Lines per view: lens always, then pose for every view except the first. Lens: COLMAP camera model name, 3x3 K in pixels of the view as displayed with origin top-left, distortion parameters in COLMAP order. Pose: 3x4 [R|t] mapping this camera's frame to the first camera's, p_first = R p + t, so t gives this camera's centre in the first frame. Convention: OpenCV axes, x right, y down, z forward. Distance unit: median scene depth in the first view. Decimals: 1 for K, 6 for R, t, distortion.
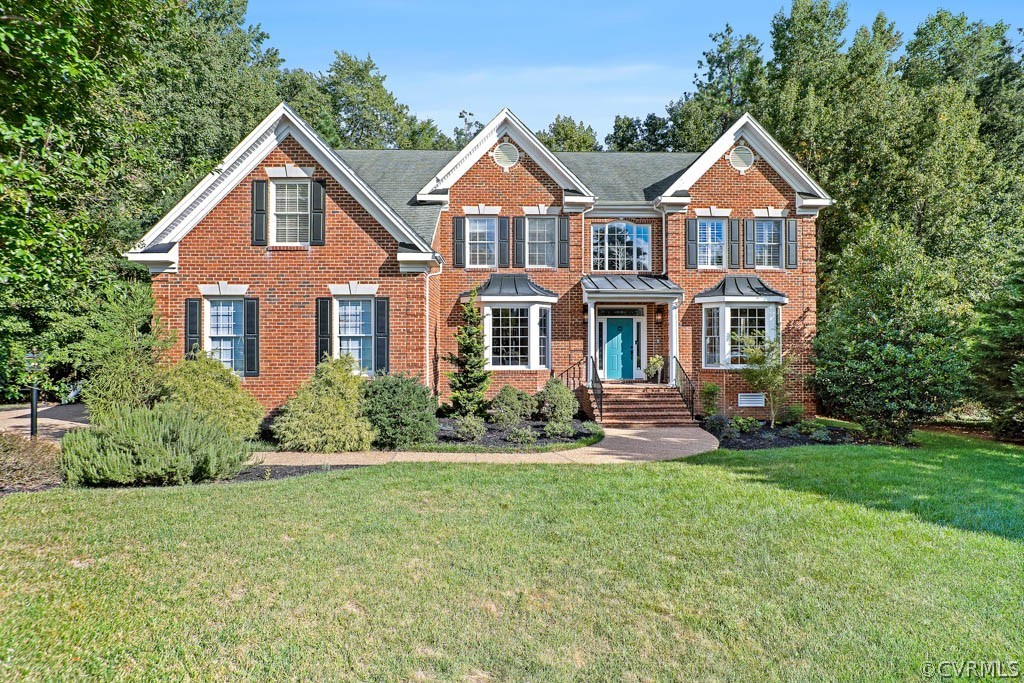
lens RADIAL K [[533.5, 0, 512.4], [0, 533.5, 351.7], [0, 0, 1]] dist [-0.000582, -0.000122]
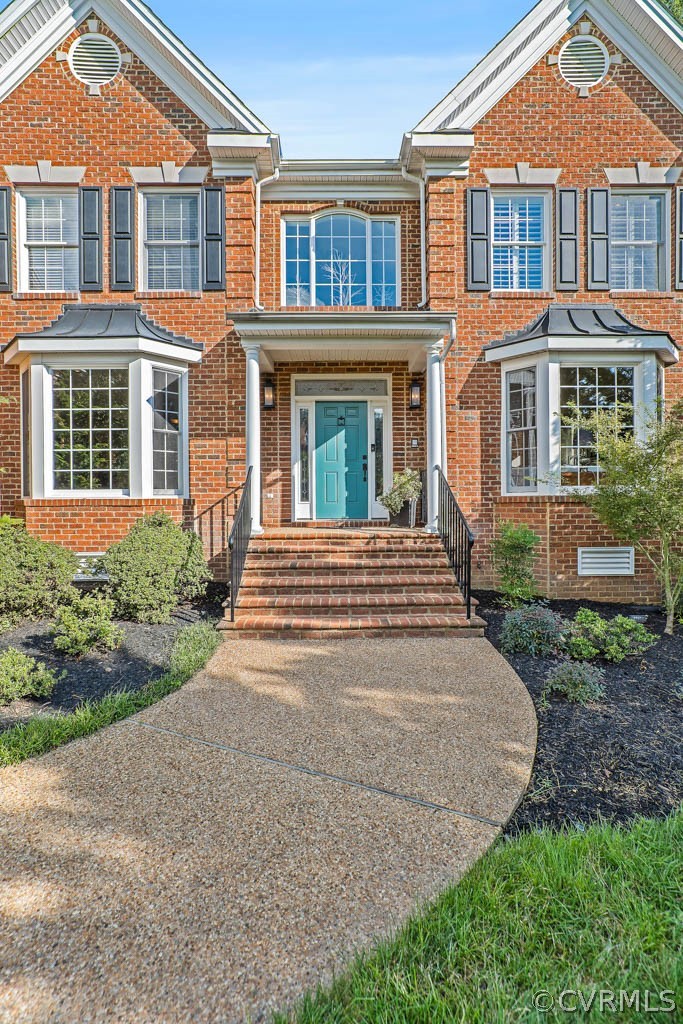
lens RADIAL K [[470.8, 0, 340.1], [0, 470.8, 507.7], [0, 0, 1]] dist [-0.020243, 0.020333]
pose [[0.999624, -0.004598, -0.027013, 0.222601], [0.004702, 0.999982, 0.003773, 0.040150], [0.026996, -0.003899, 0.999628, 0.573592]]
